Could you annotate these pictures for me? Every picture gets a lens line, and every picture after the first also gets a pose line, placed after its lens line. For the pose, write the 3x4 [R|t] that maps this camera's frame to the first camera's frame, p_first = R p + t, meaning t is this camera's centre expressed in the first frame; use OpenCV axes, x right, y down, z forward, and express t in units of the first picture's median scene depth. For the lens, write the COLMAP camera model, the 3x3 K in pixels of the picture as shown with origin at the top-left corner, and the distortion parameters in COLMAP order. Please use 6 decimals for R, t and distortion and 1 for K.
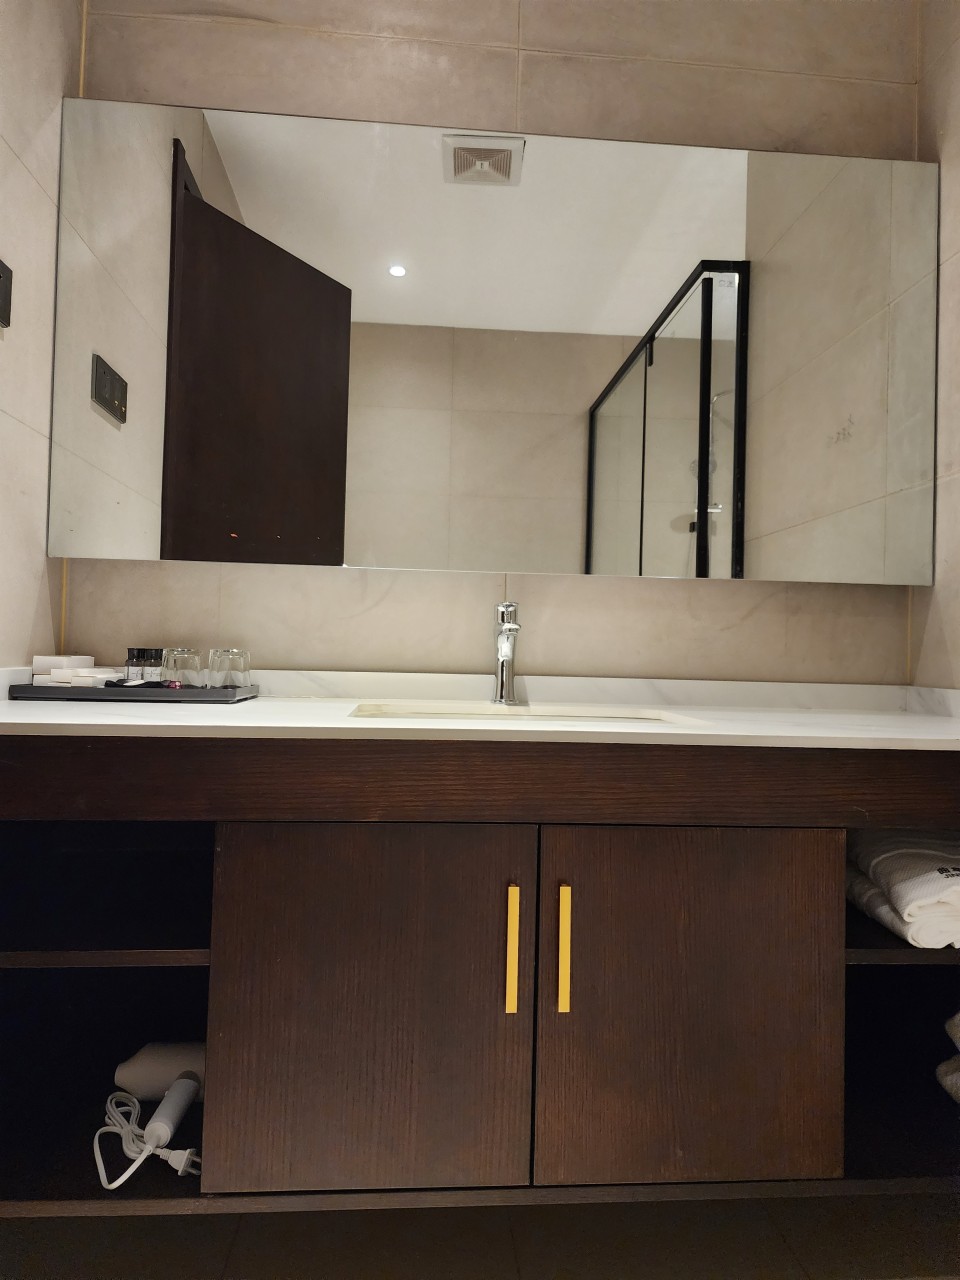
lens RADIAL K [[846.6, 0, 480.0], [0, 846.6, 640.0], [0, 0, 1]] dist [0.078527, -0.067152]
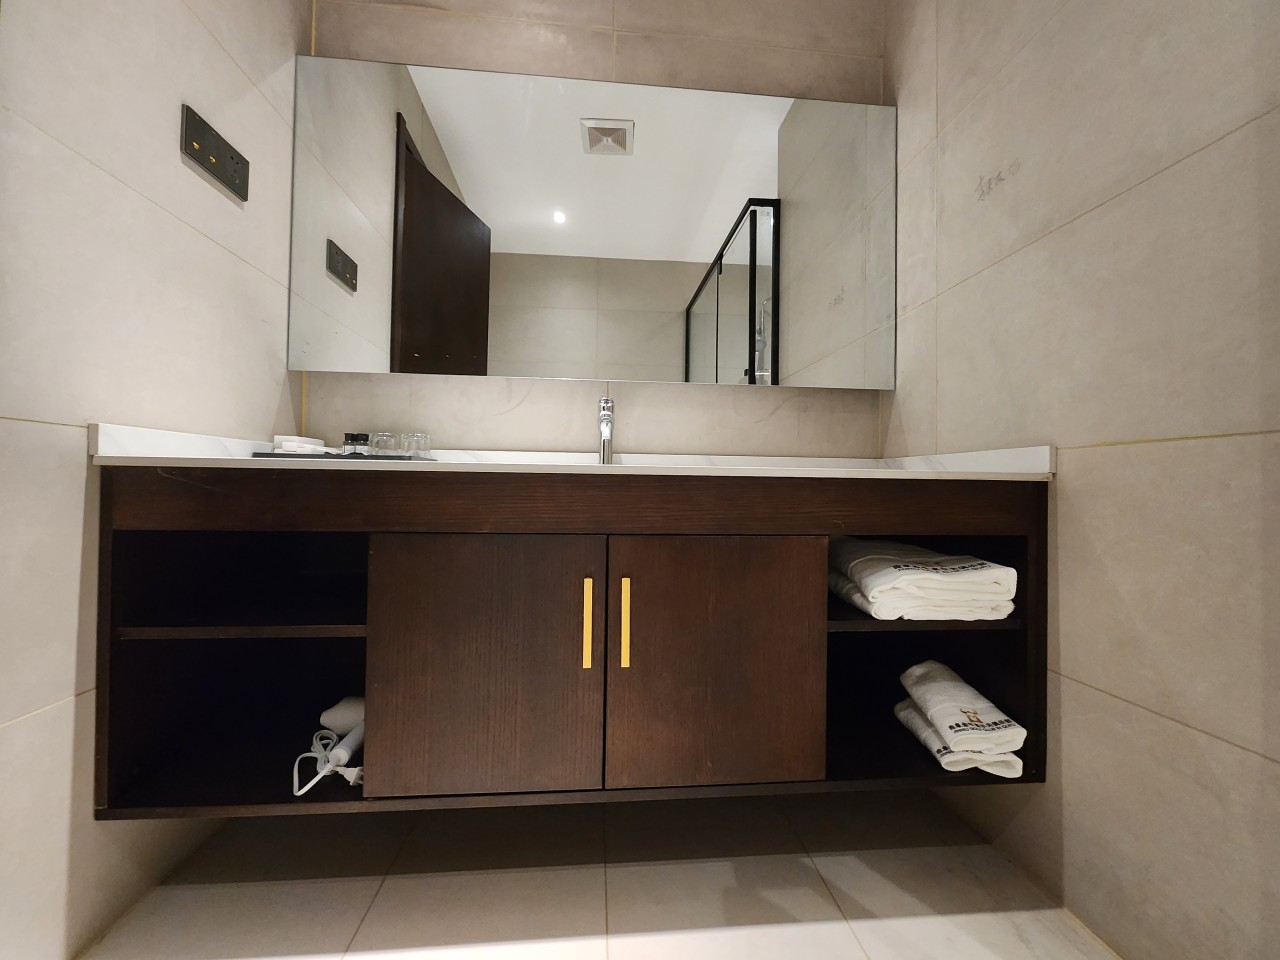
lens RADIAL K [[518.5, 0, 640.0], [0, 518.5, 480.0], [0, 0, 1]] dist [0.006855, 0.000079]
pose [[0.999914, -0.010055, 0.008444, 0.083530], [0.009984, 0.999915, 0.008328, 0.088206], [-0.008527, -0.008243, 0.999930, 0.114261]]
